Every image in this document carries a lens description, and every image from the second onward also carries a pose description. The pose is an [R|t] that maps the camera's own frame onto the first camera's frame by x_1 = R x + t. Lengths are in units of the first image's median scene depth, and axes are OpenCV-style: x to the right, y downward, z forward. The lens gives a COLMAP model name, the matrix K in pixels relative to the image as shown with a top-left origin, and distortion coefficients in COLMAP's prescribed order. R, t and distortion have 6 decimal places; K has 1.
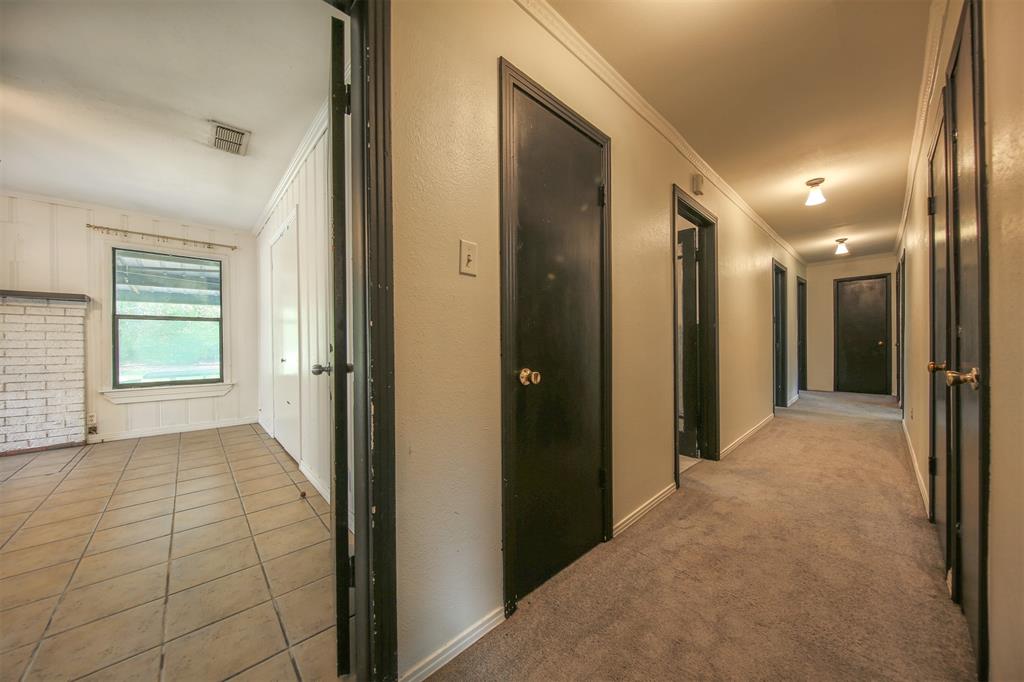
lens RADIAL K [[345.1, 0, 511.7], [0, 345.1, 341.4], [0, 0, 1]] dist [-0.000667, -0.001274]
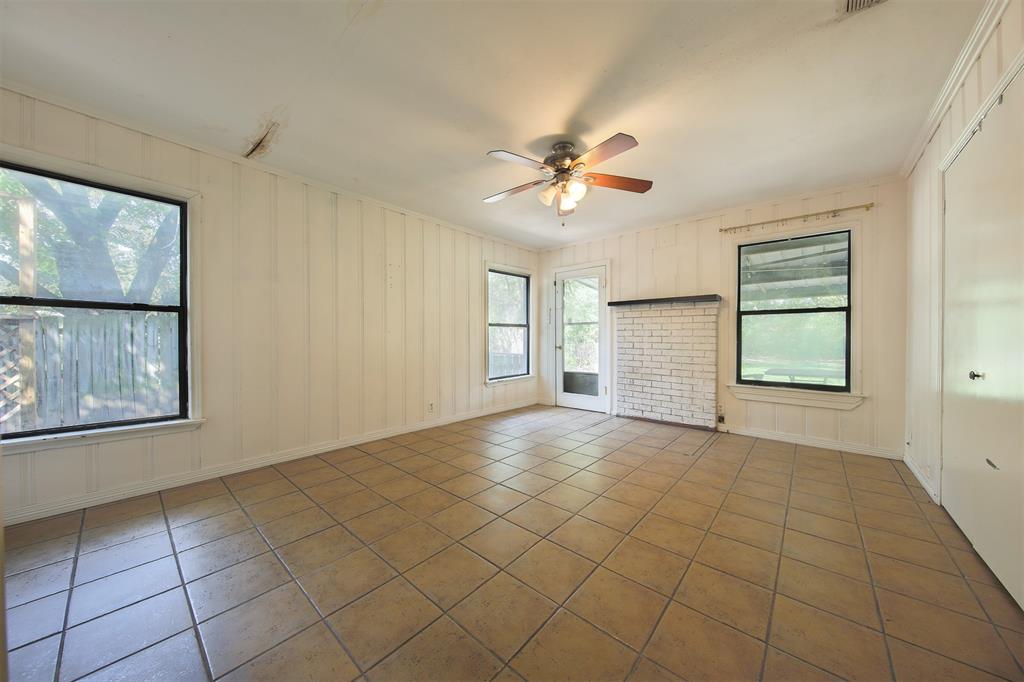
lens RADIAL K [[345.1, 0, 521.8], [0, 345.1, 342.8], [0, 0, 1]] dist [-0.000667, -0.001274]
pose [[0.115018, 0.018973, -0.993182, -0.214248], [-0.002479, 0.999820, 0.018813, -0.001820], [0.993360, 0.000298, 0.115045, 0.248395]]
